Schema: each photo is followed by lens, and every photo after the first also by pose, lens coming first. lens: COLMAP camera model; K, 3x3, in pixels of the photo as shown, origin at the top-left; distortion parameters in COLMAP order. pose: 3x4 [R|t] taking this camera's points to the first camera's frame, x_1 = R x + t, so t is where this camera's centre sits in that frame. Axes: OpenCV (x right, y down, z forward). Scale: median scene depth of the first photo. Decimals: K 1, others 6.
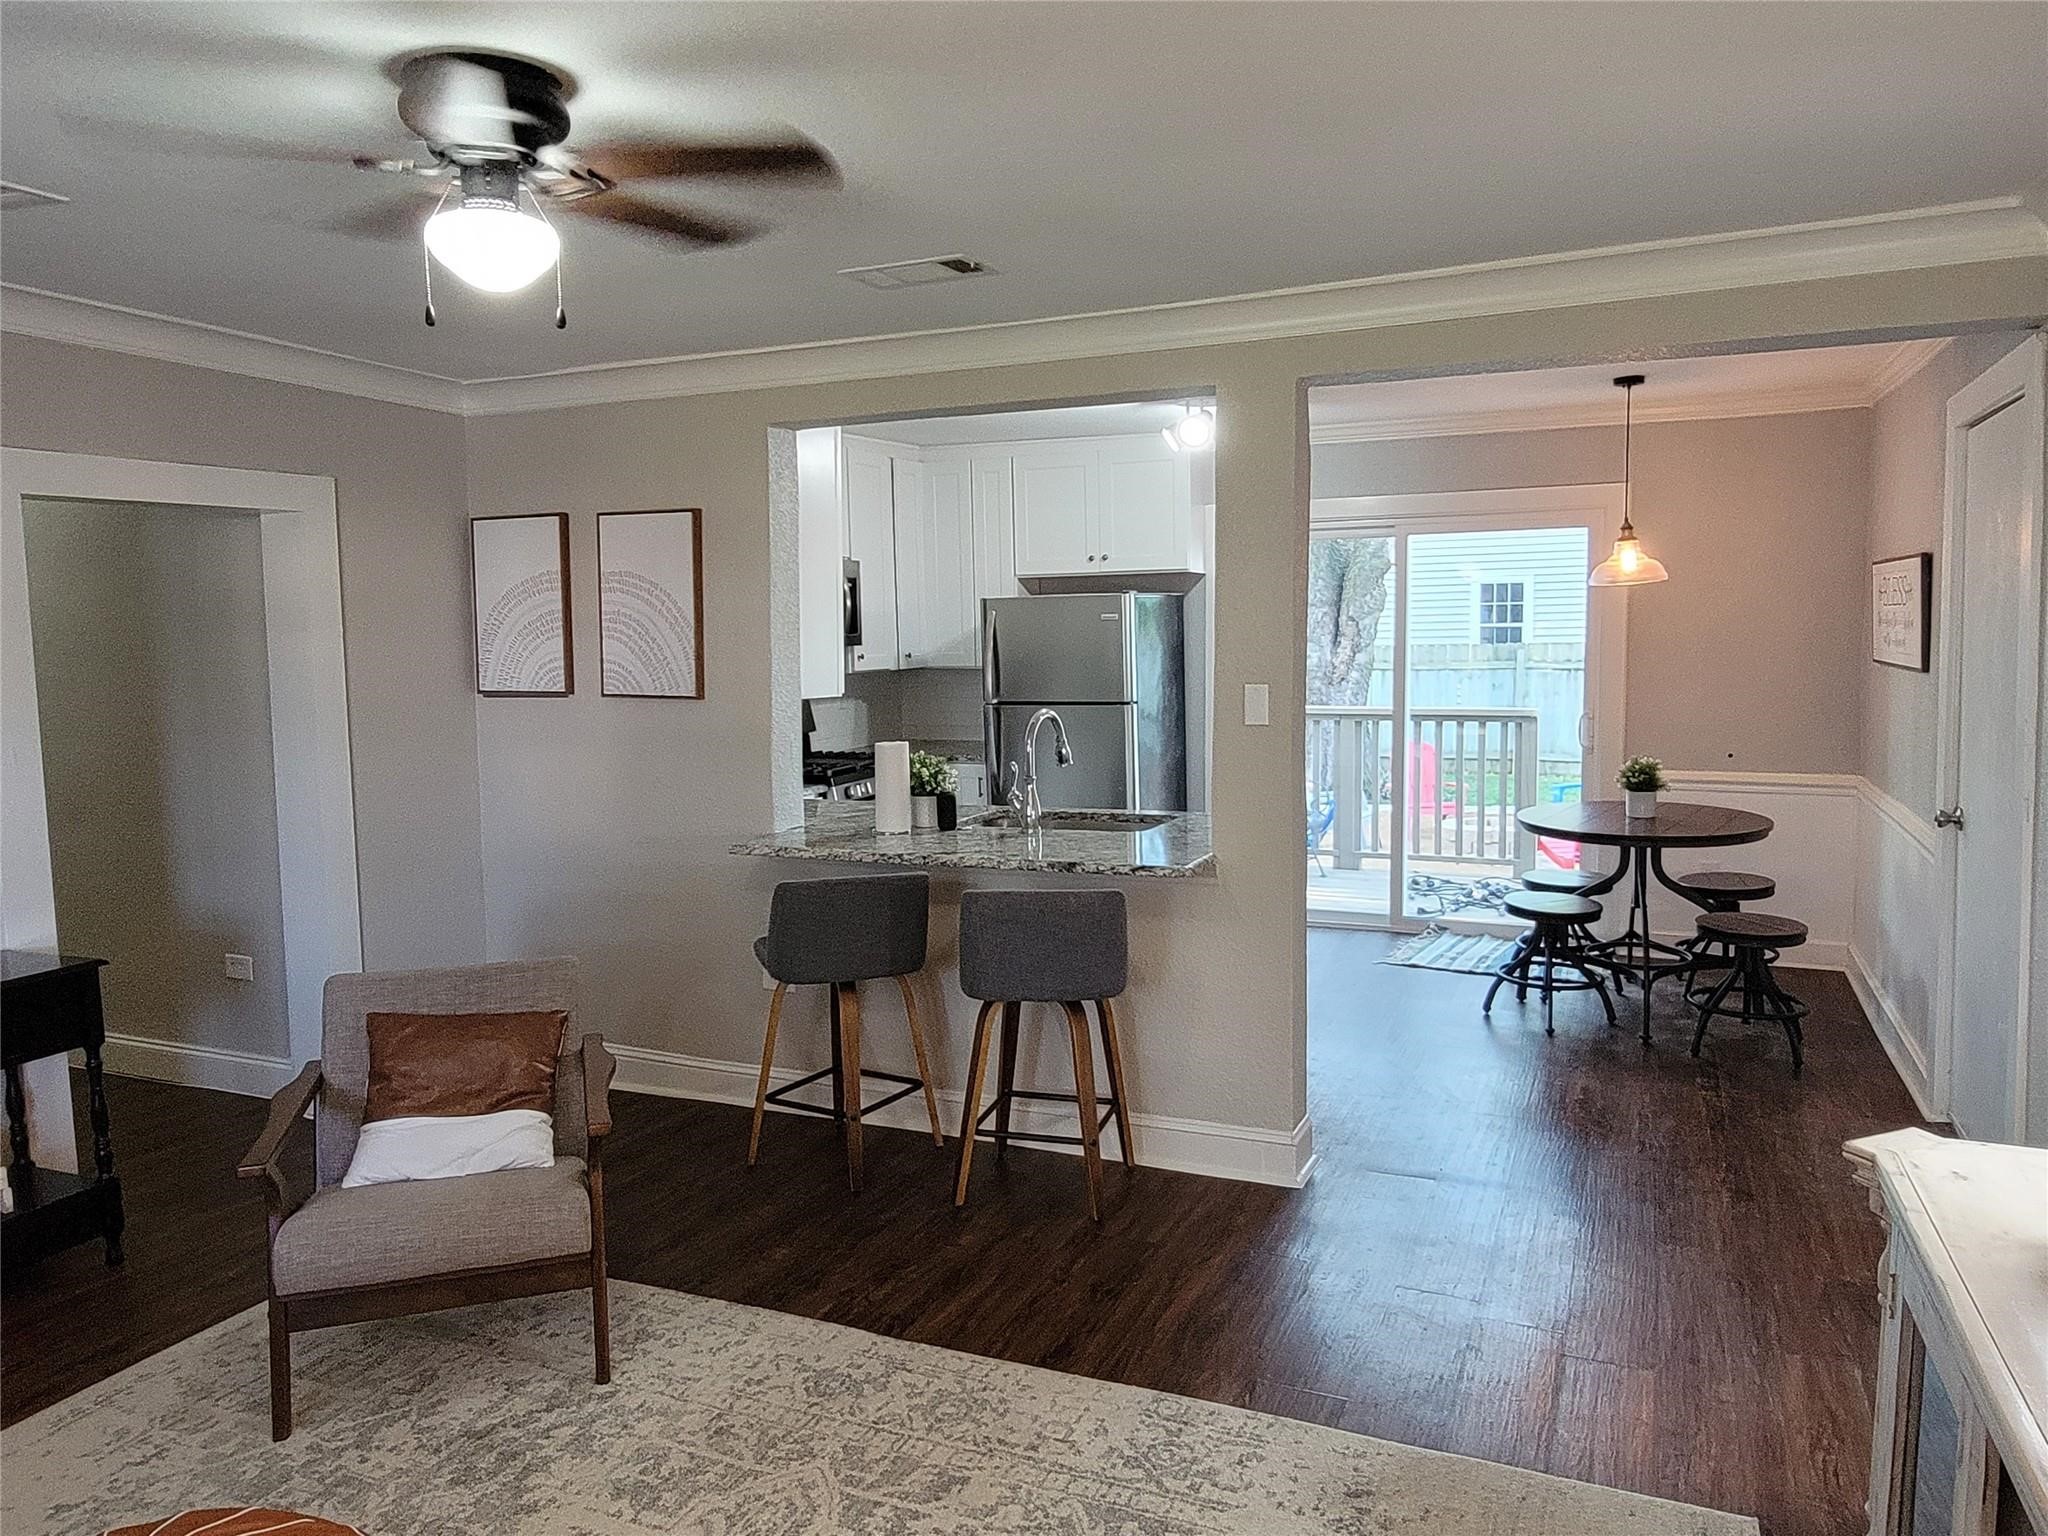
lens RADIAL K [[1409.8, 0, 1062.7], [0, 1409.8, 760.4], [0, 0, 1]] dist [-0.007065, -0.002369]
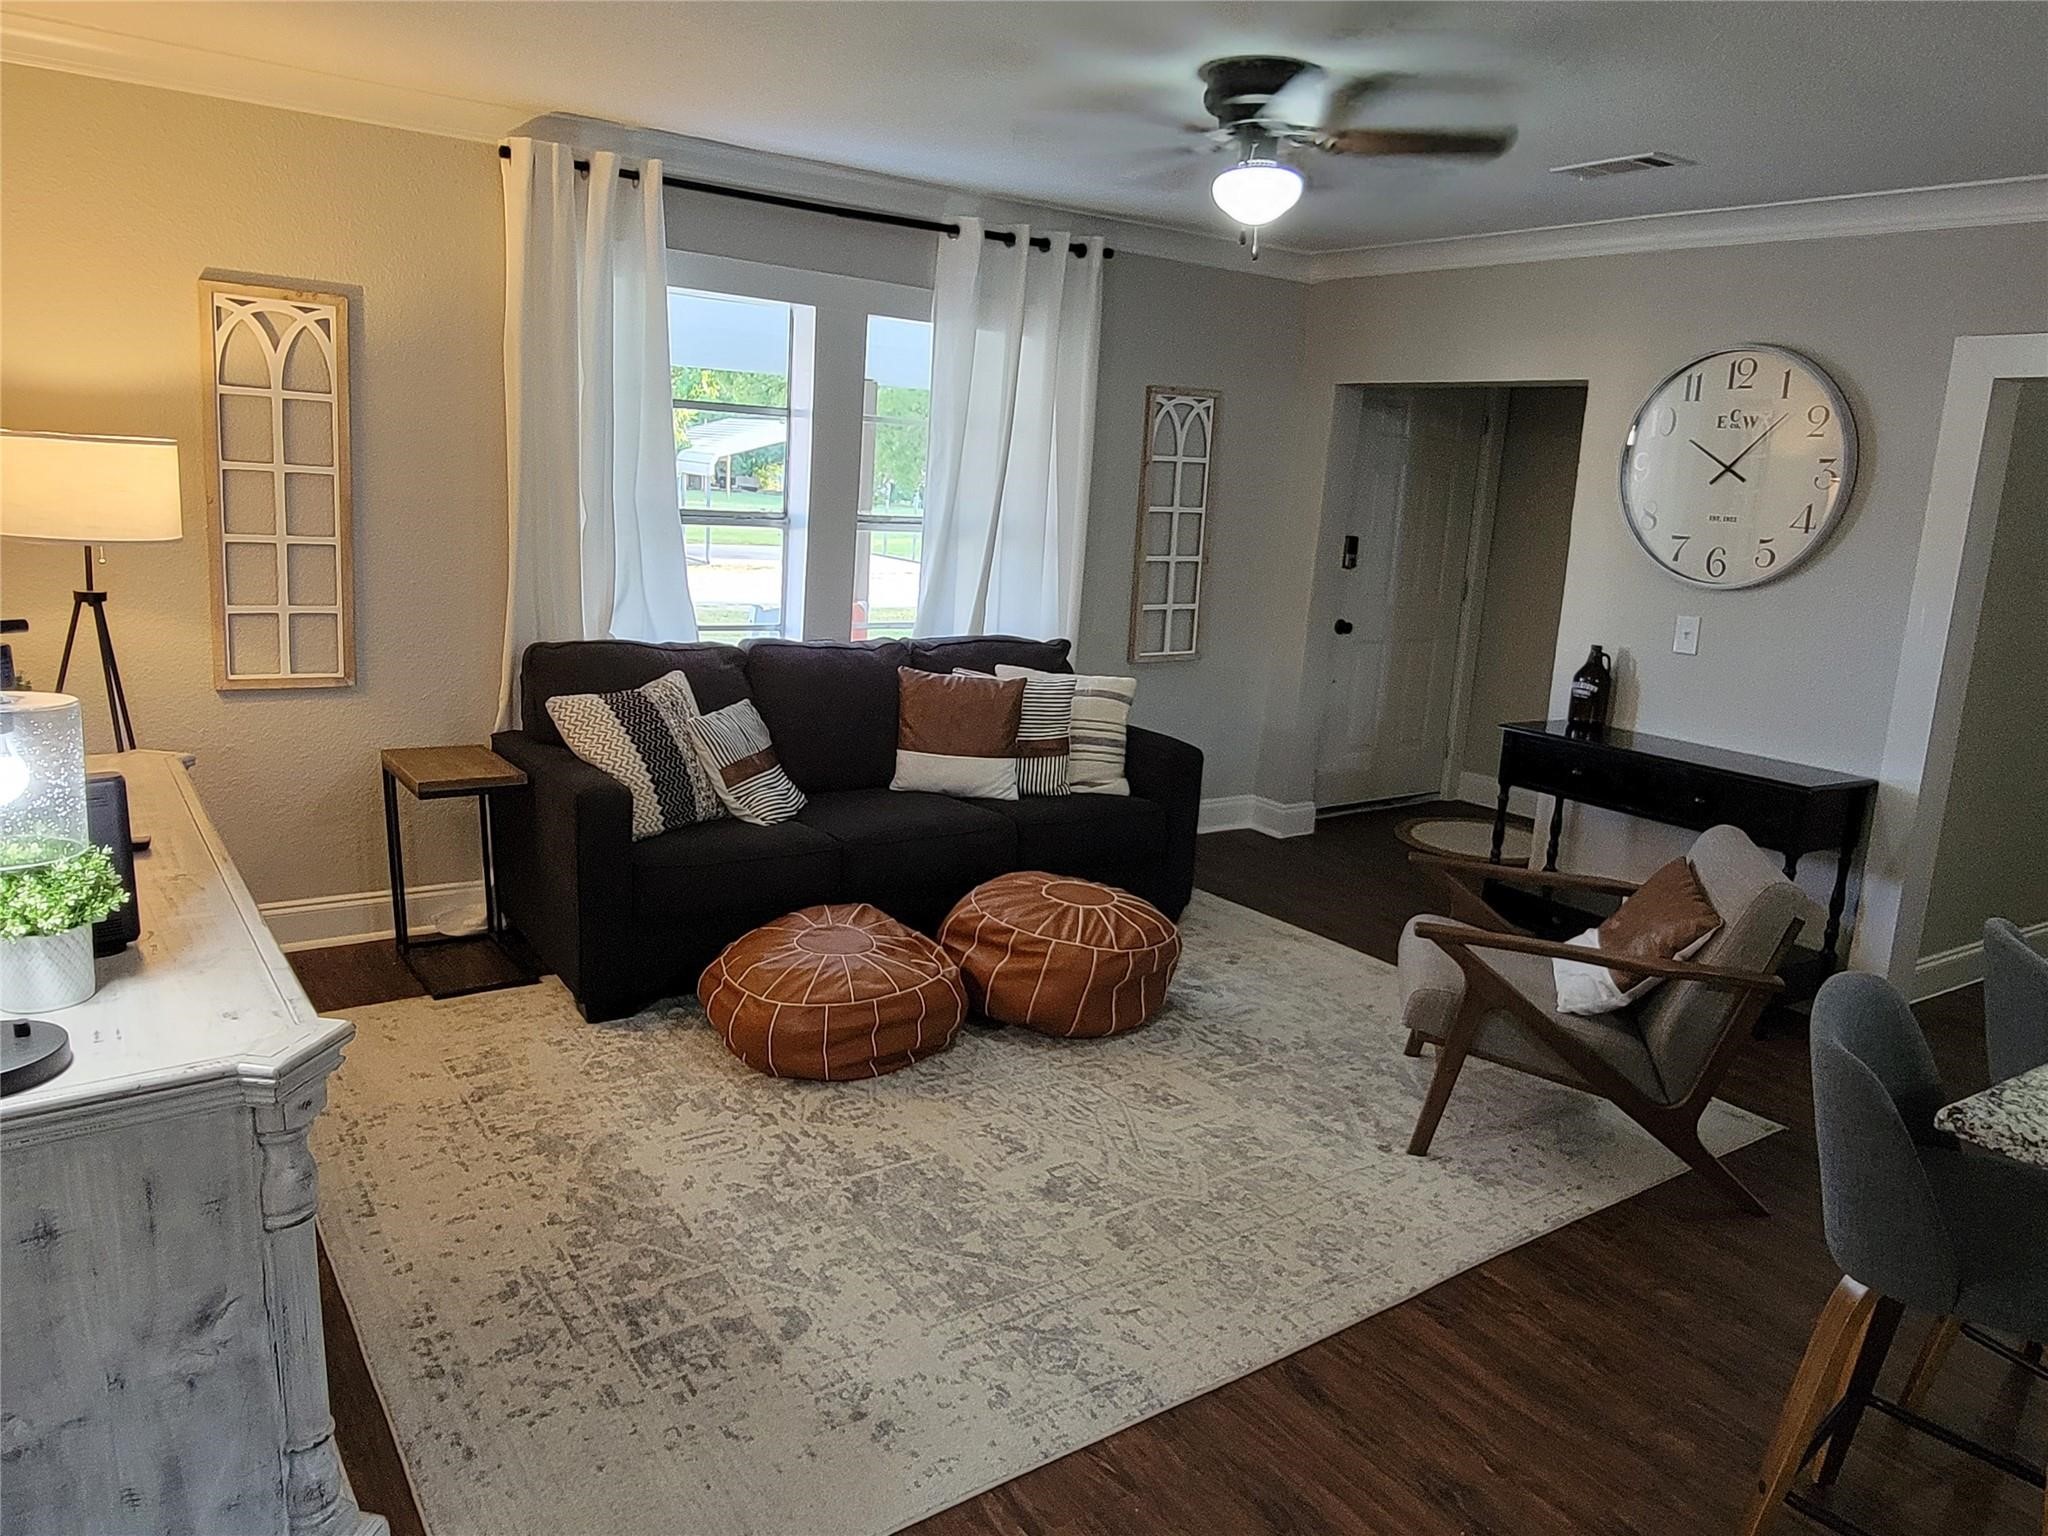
lens RADIAL K [[1409.8, 0, 1062.7], [0, 1409.8, 760.4], [0, 0, 1]] dist [-0.007065, -0.002369]
pose [[-0.527237, 0.158578, -0.834790, 0.678476], [-0.136352, 0.953911, 0.267324, -0.118526], [0.838707, 0.254768, -0.481315, 1.157562]]
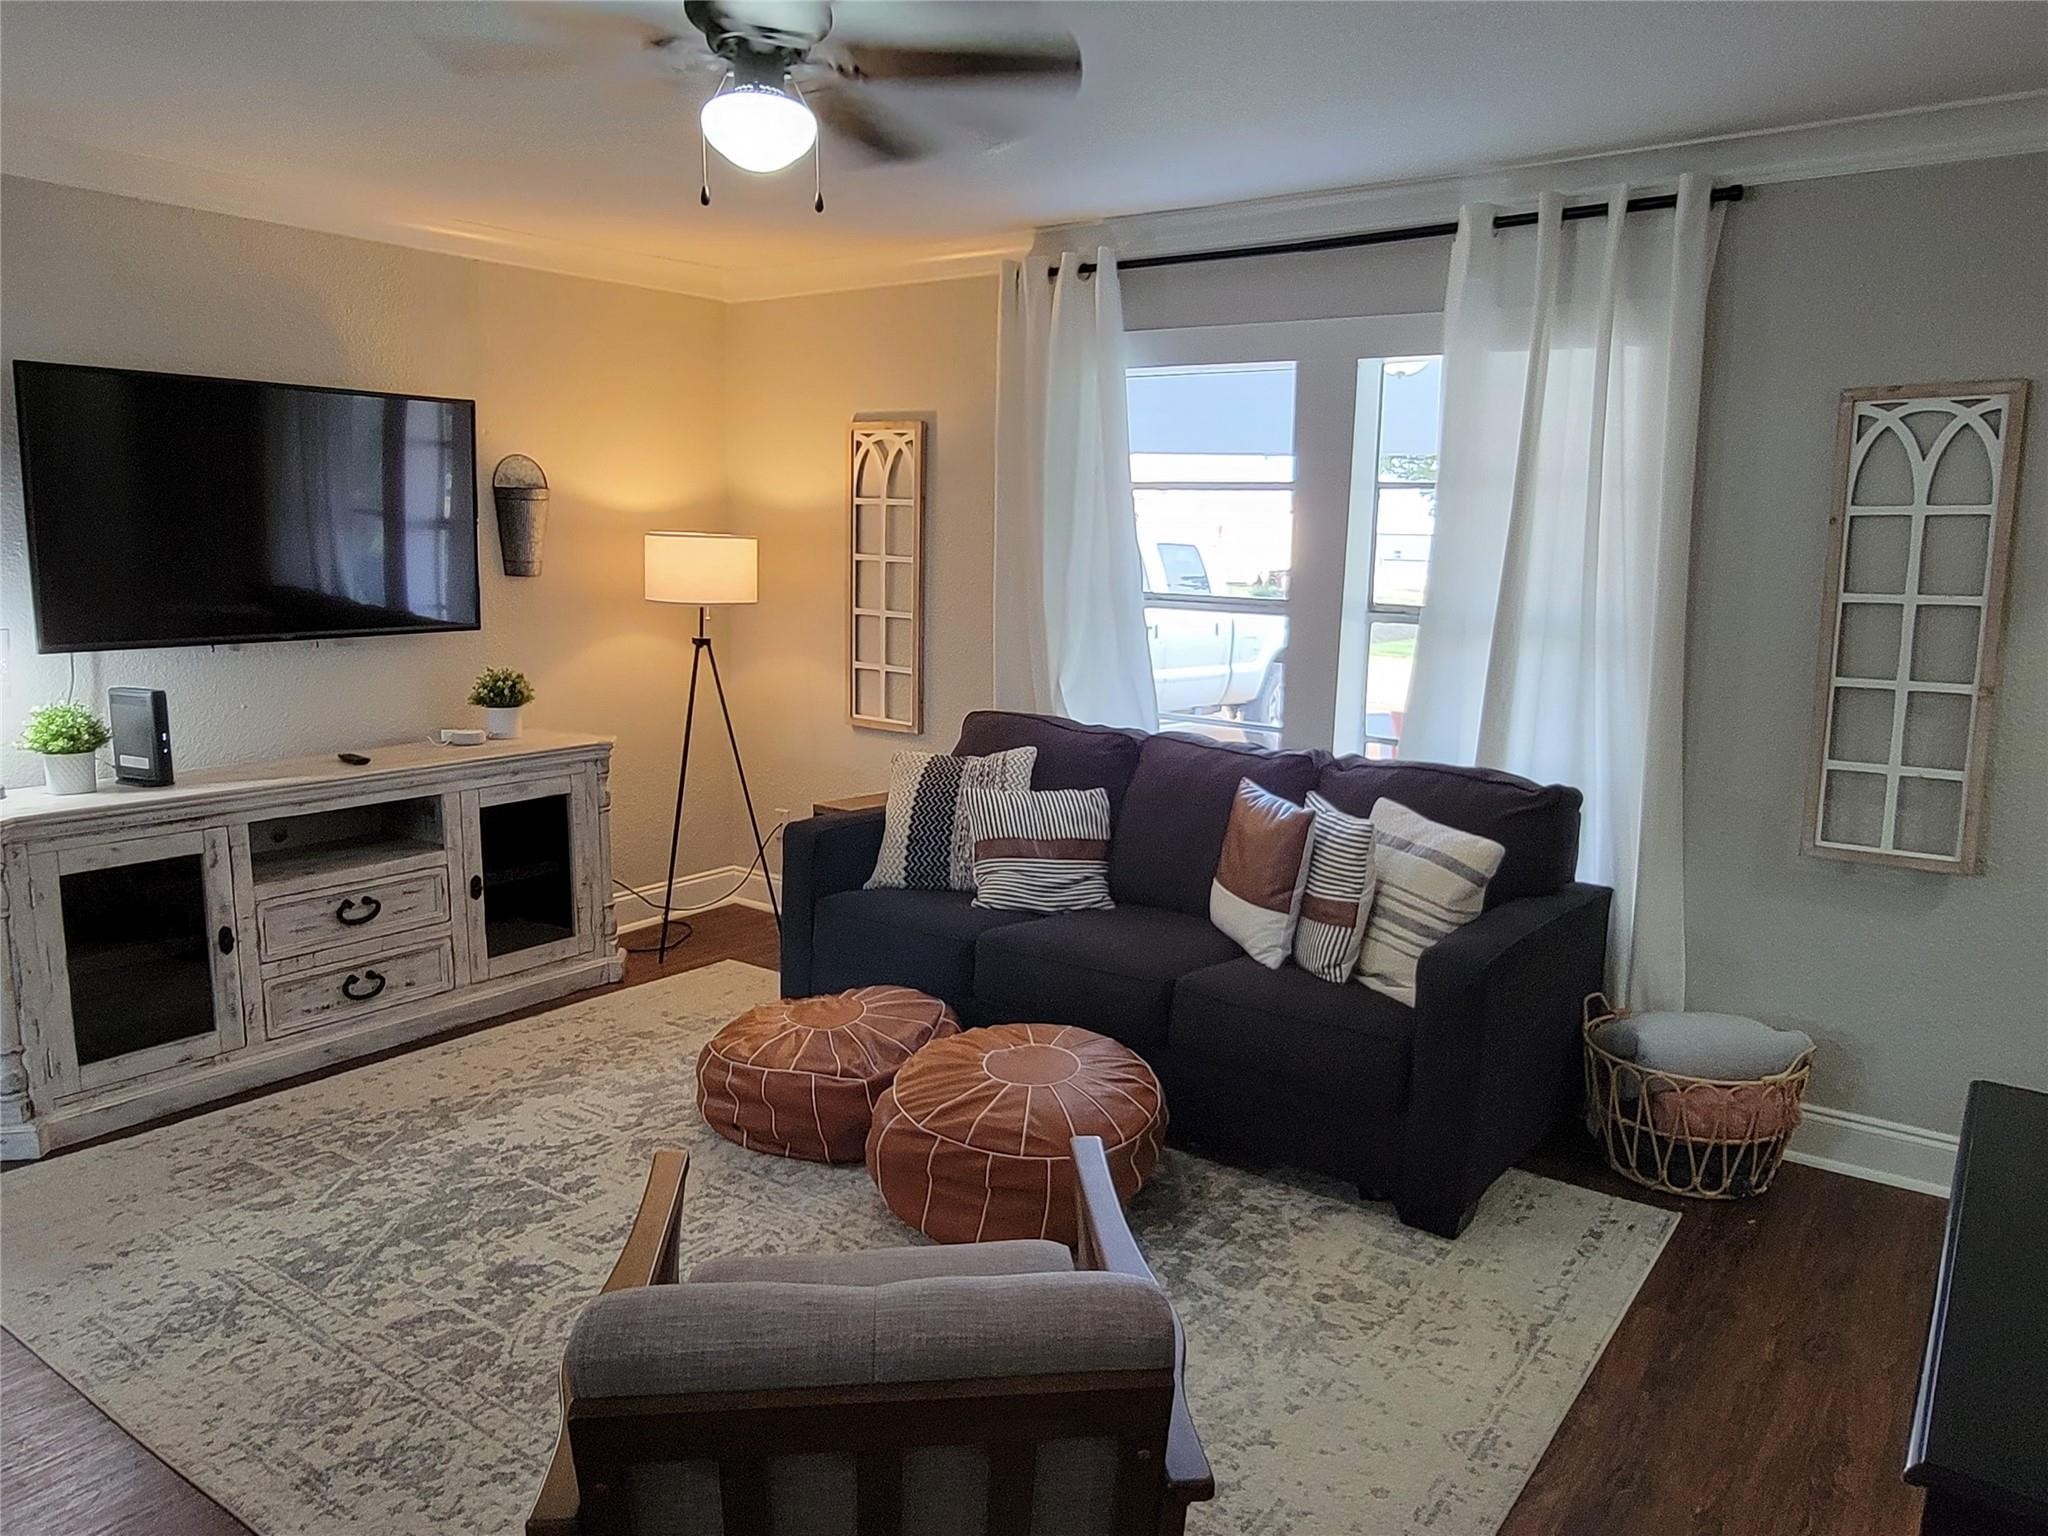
lens RADIAL K [[1409.8, 0, 1062.7], [0, 1409.8, 760.4], [0, 0, 1]] dist [-0.007065, -0.002369]
pose [[-0.976359, -0.039276, 0.212557, -0.615763], [0.014145, 0.969637, 0.244141, -0.105267], [-0.215692, 0.241376, -0.946158, 1.457999]]
